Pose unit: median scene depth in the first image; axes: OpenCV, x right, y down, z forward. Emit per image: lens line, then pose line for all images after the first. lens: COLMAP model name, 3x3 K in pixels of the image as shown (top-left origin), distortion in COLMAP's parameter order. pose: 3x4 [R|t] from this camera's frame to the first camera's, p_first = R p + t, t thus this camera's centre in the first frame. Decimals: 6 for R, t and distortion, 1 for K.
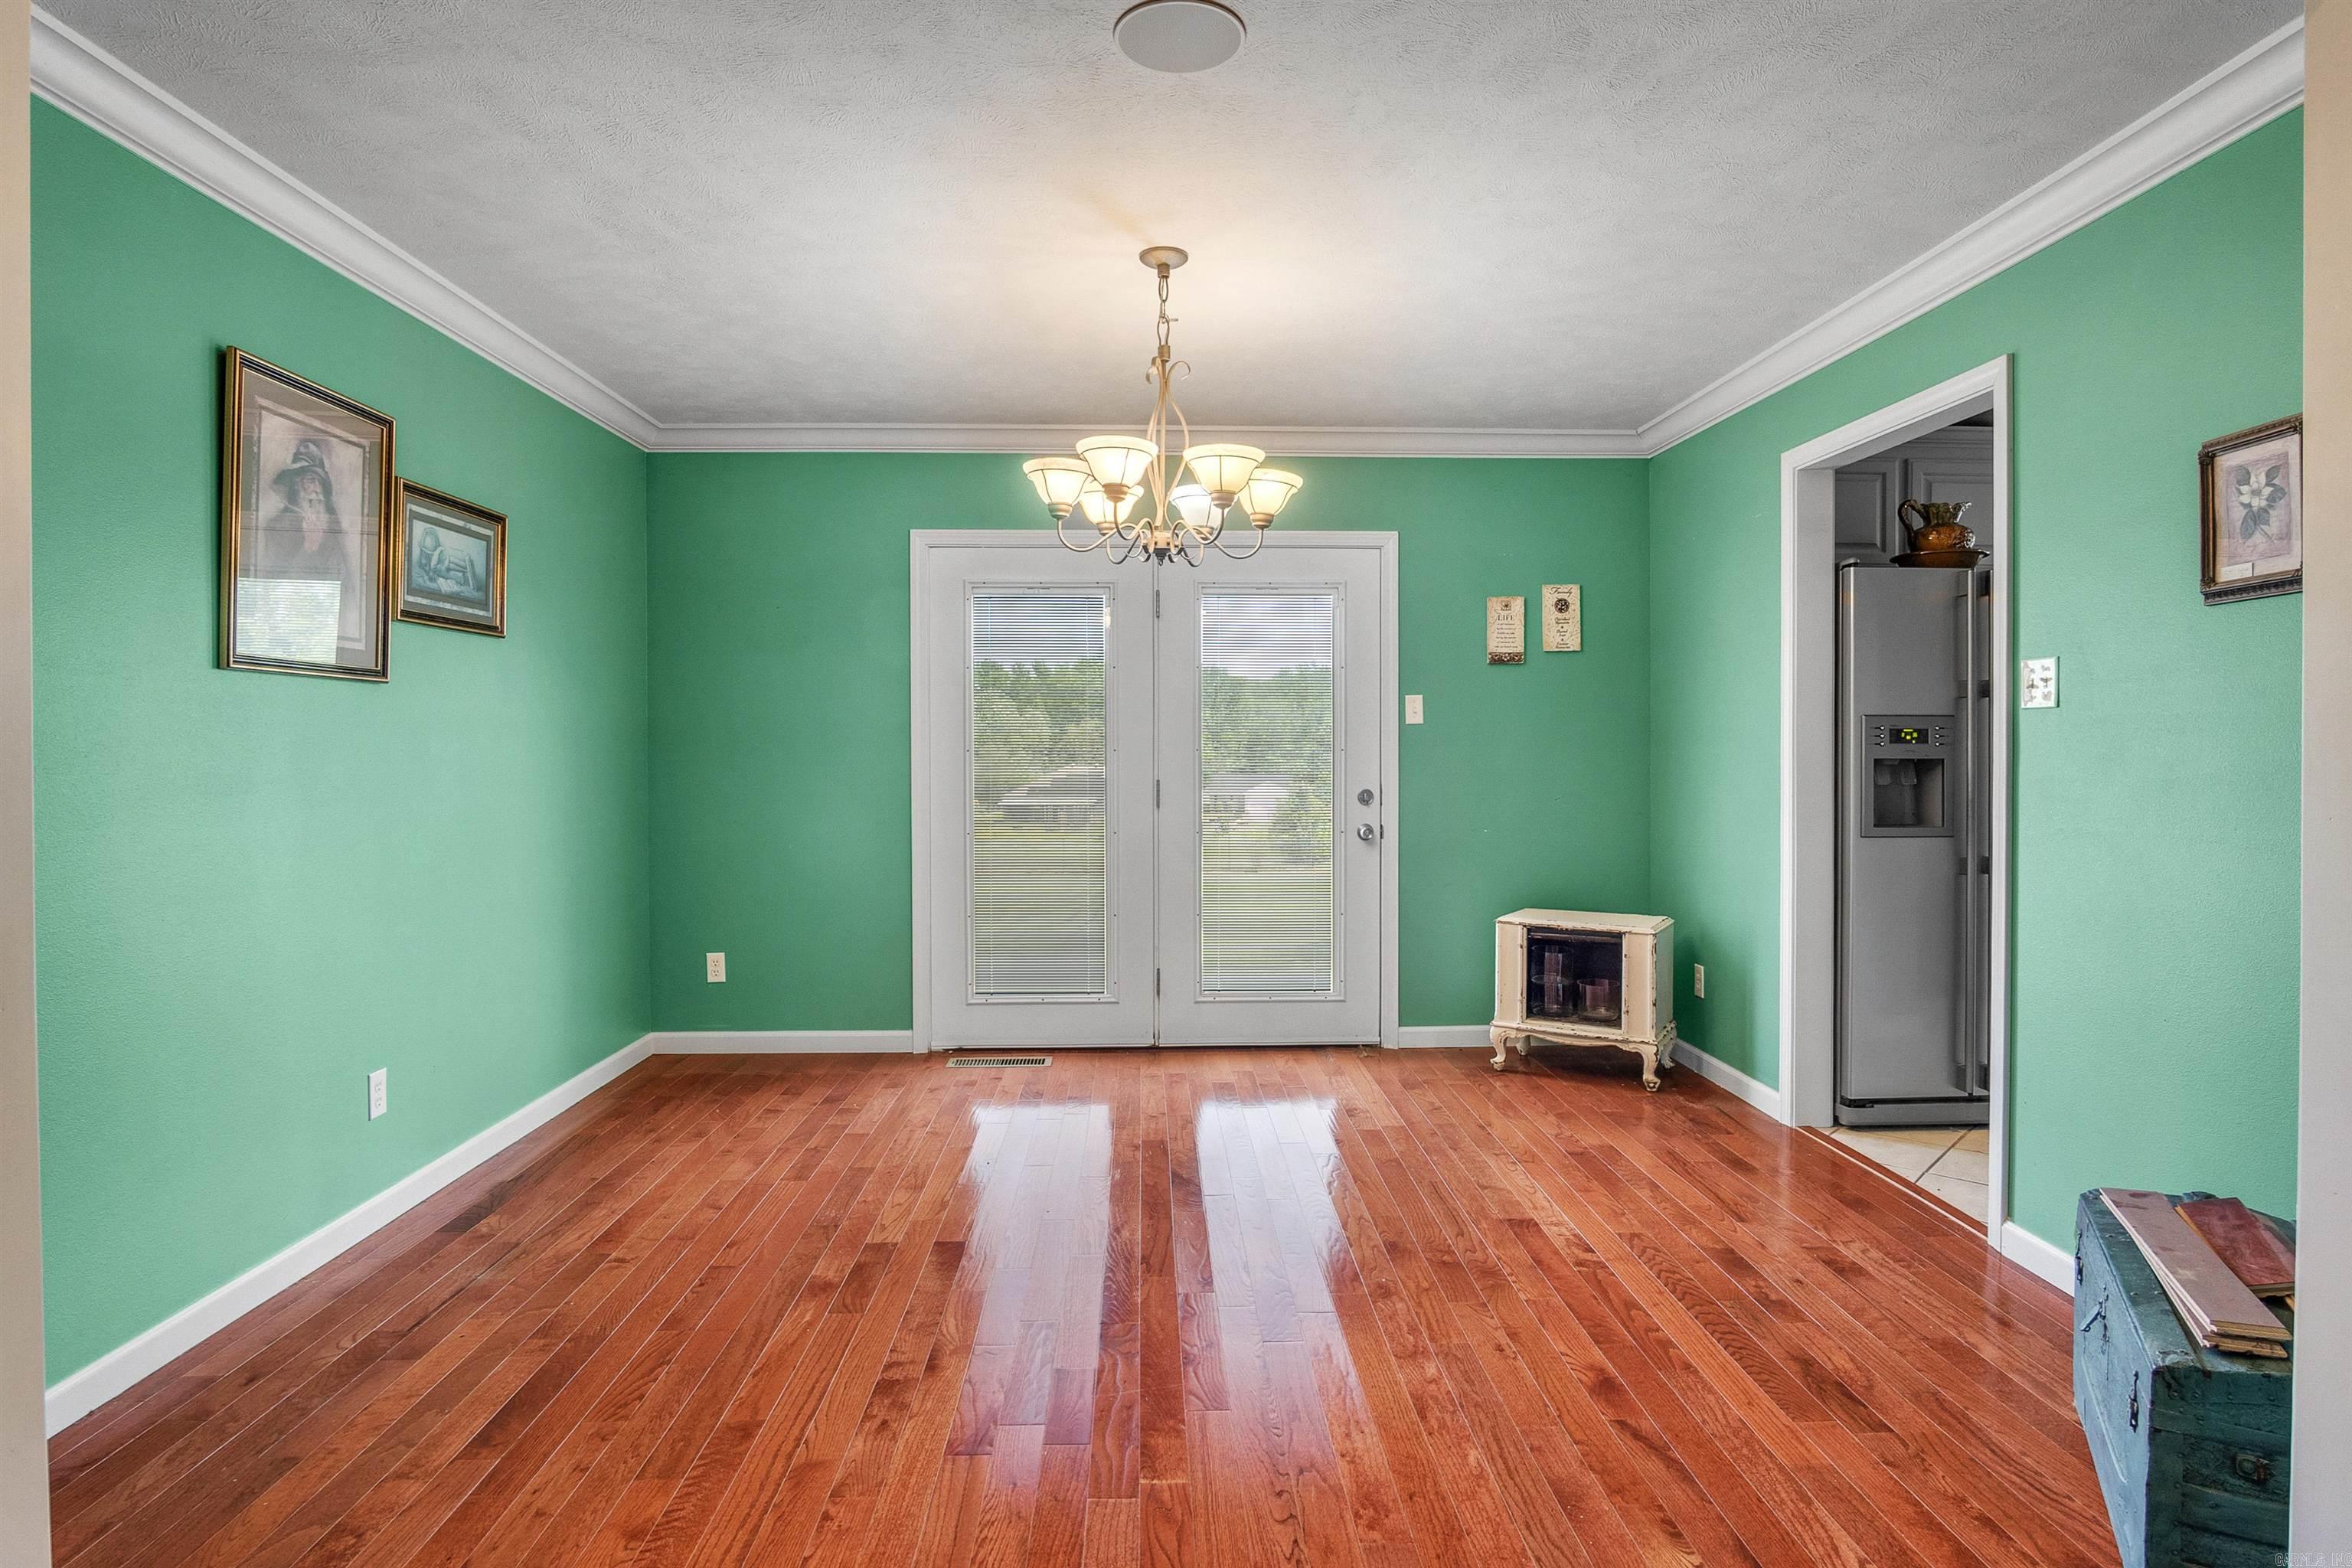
lens RADIAL K [[1271.6, 0, 1191.7], [0, 1271.6, 747.8], [0, 0, 1]] dist [-0.027634, 0.005894]
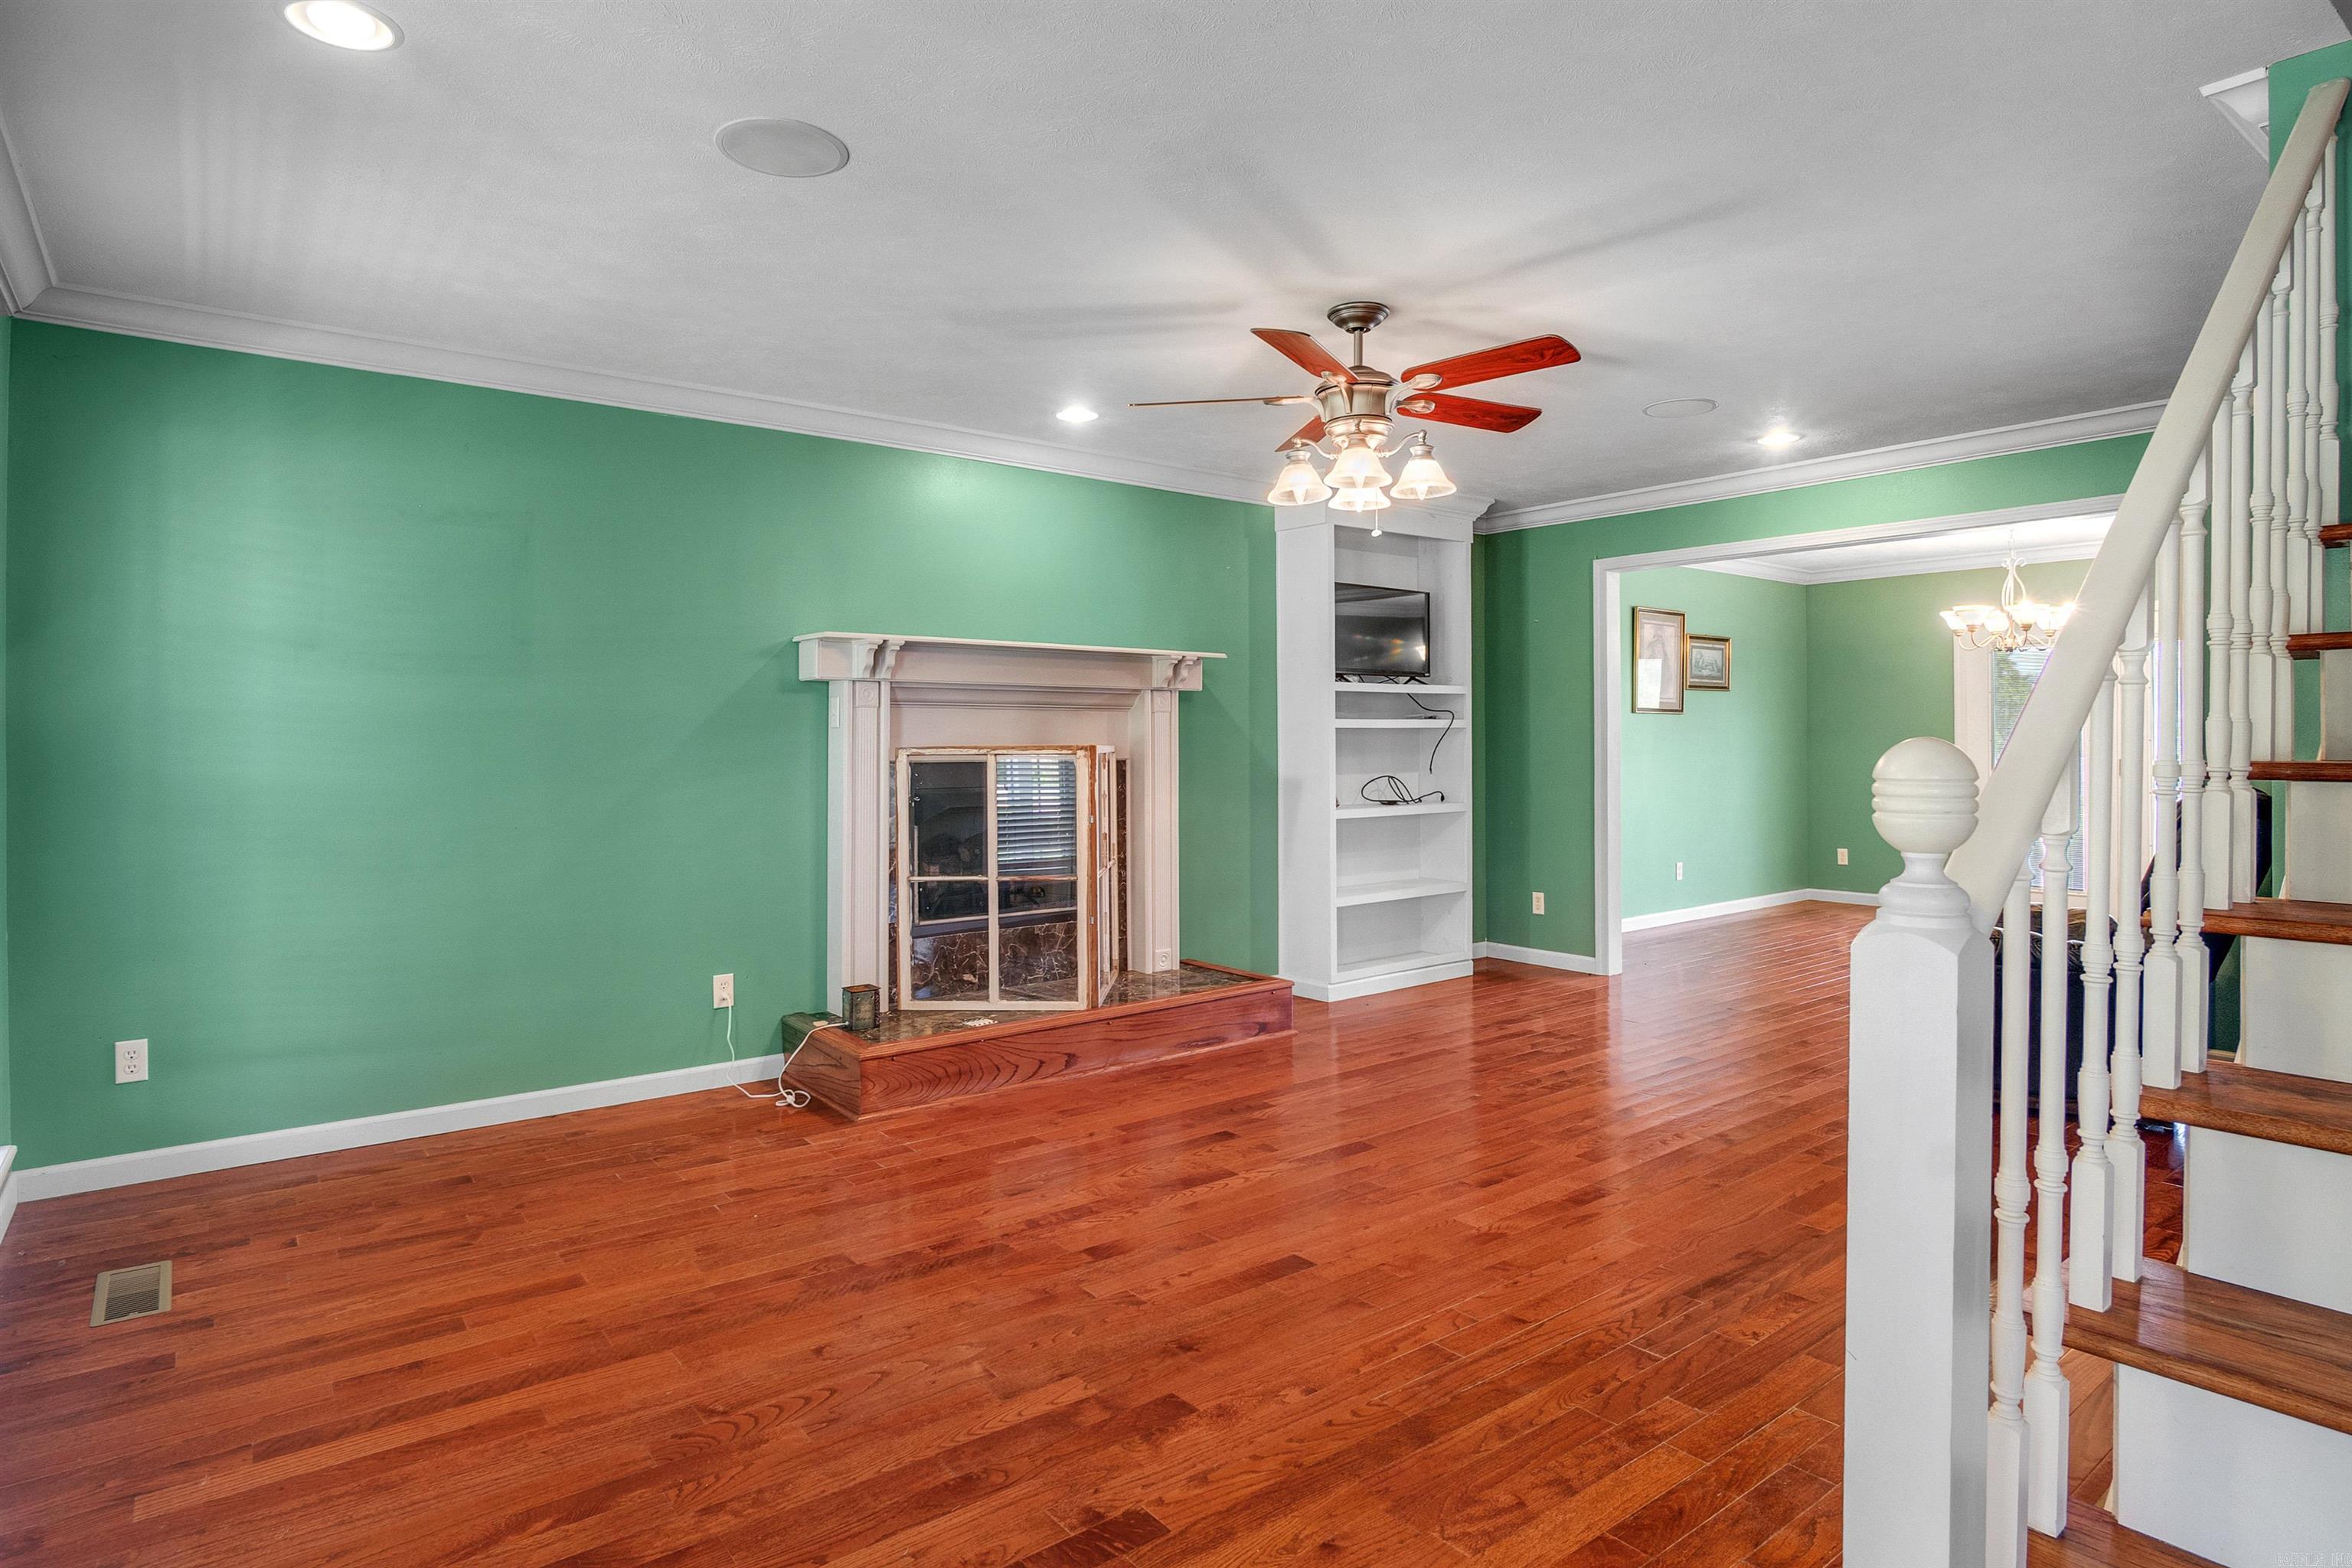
lens RADIAL K [[1271.6, 0, 1191.7], [0, 1271.6, 747.8], [0, 0, 1]] dist [-0.027634, 0.005894]
pose [[0.589723, 0.004519, -0.807593, 0.793395], [0.000741, 0.999981, 0.006136, 0.001074], [0.807605, -0.004217, 0.589709, -1.236054]]
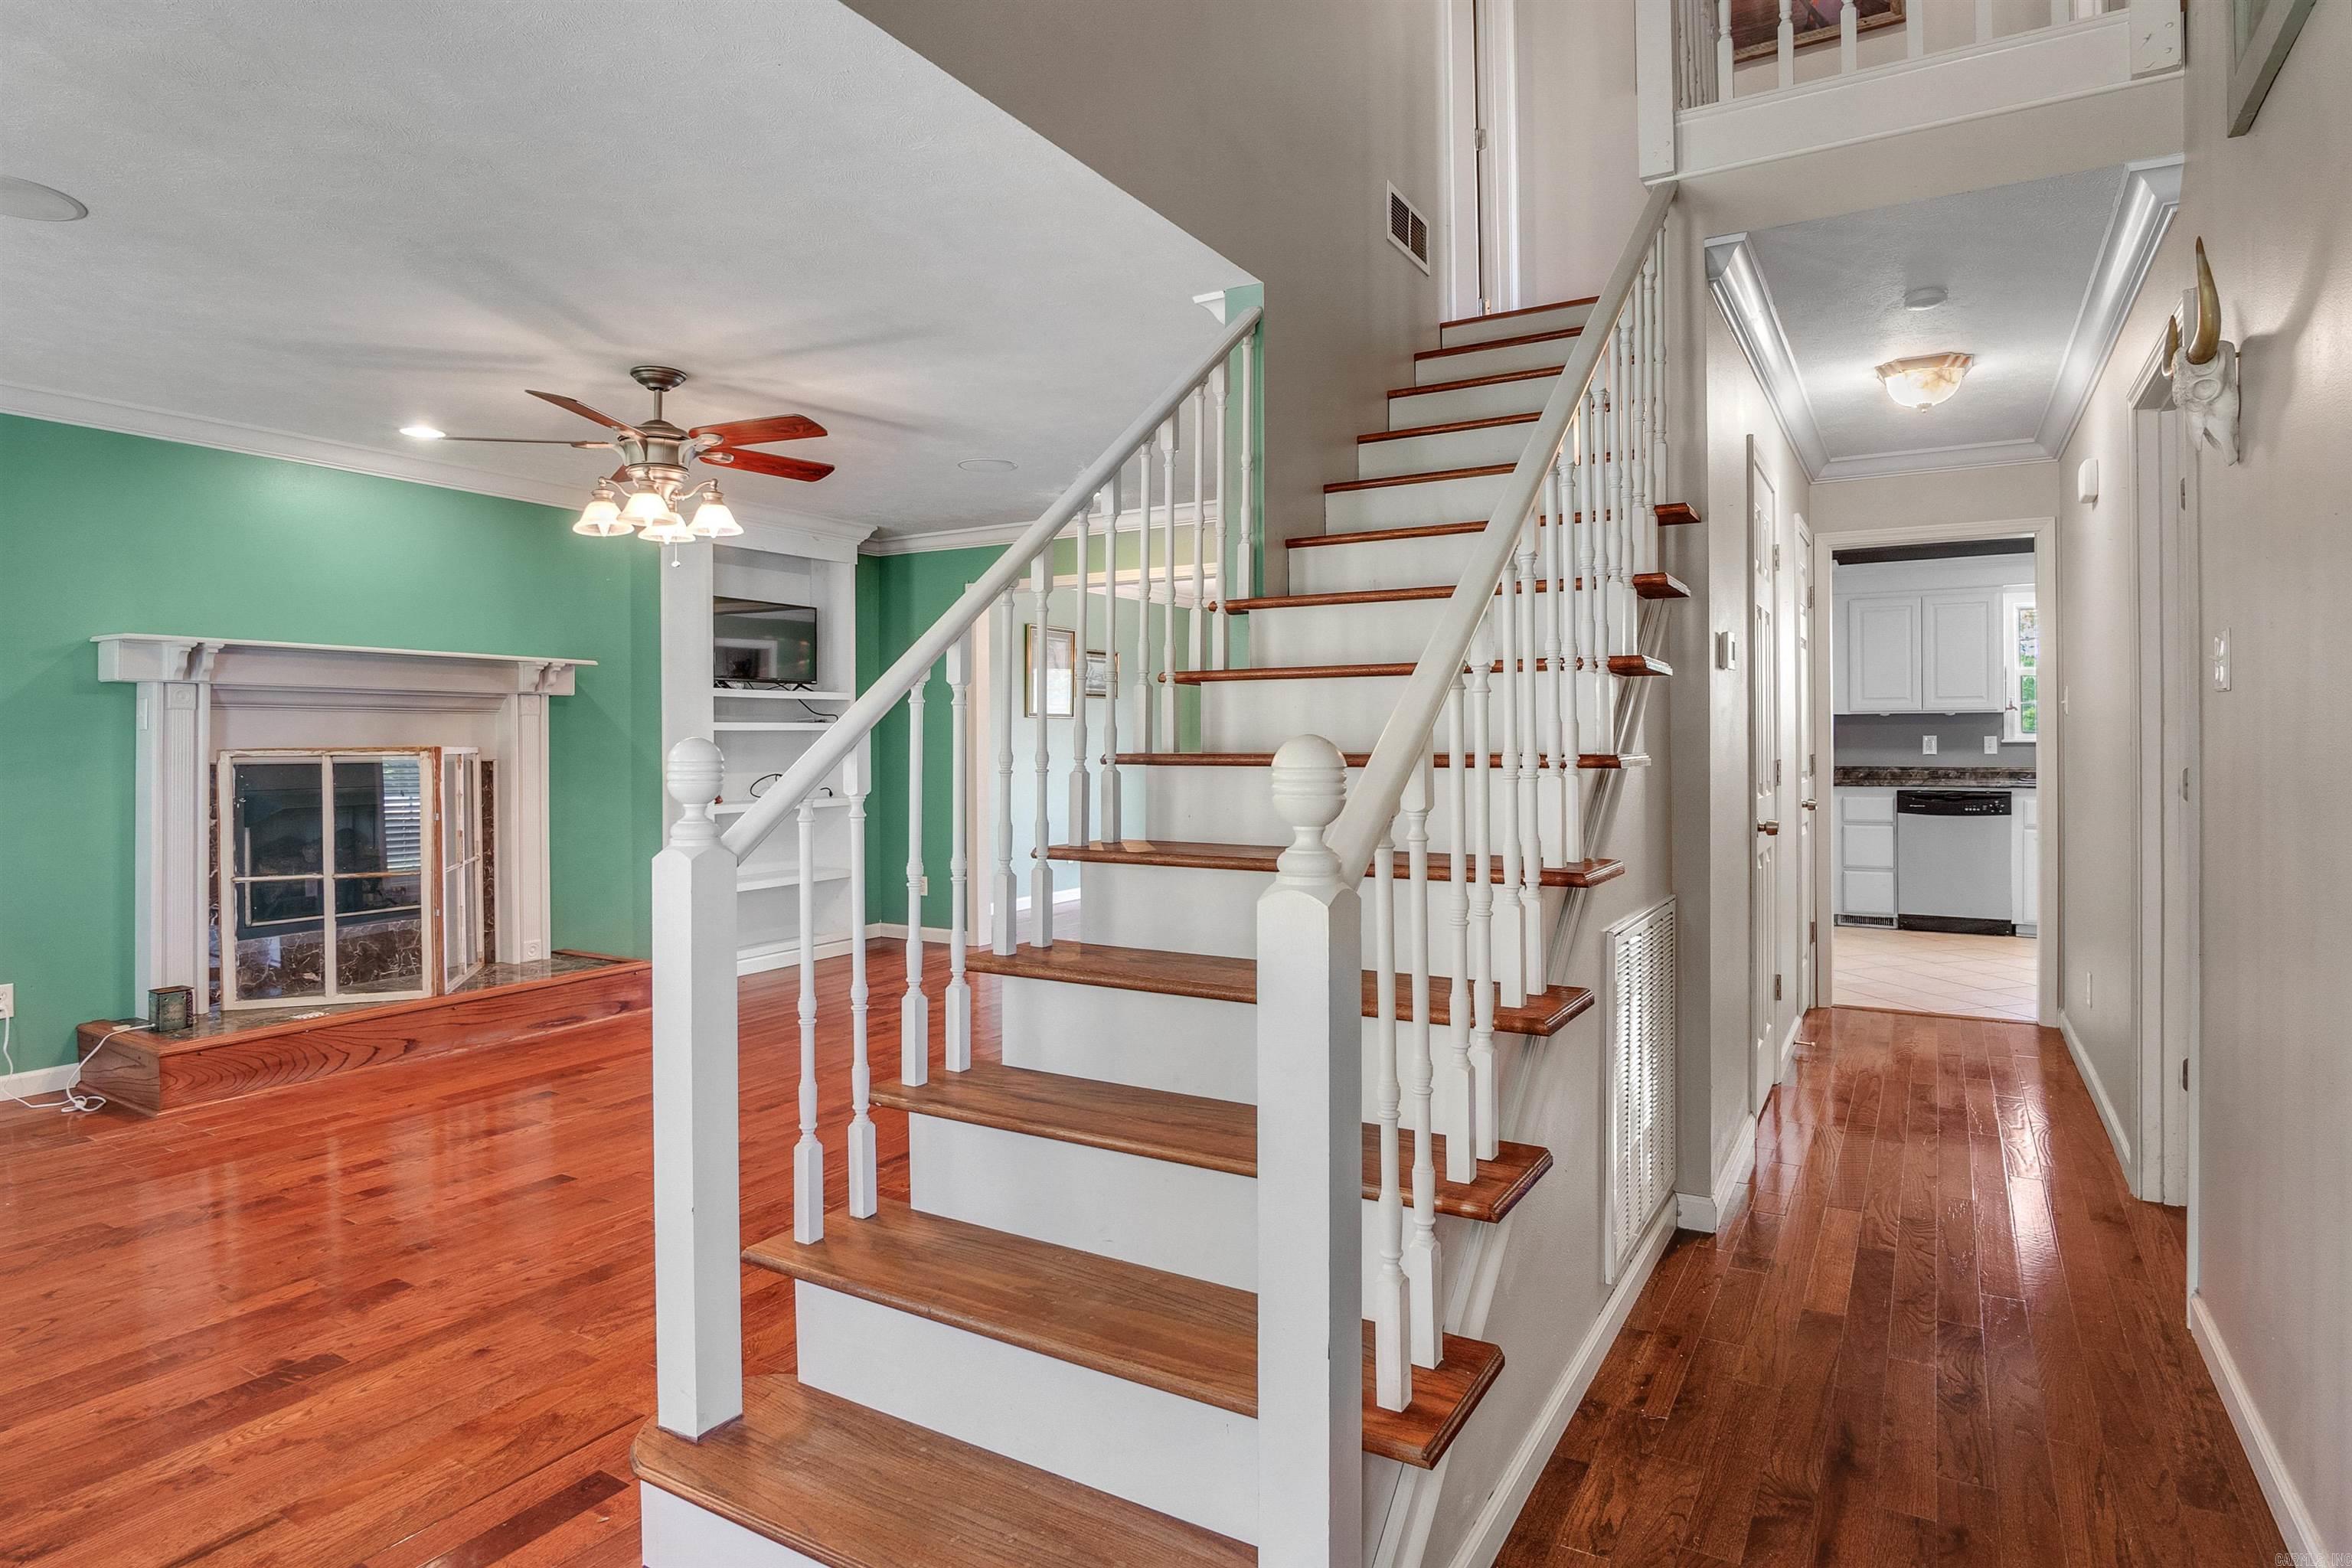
lens RADIAL K [[1271.6, 0, 1191.7], [0, 1271.6, 747.8], [0, 0, 1]] dist [-0.027634, 0.005894]
pose [[0.837422, 0.000632, -0.546556, 1.117672], [0.002529, 0.999984, 0.005031, 0.002829], [0.546550, -0.005595, 0.837408, -1.245338]]
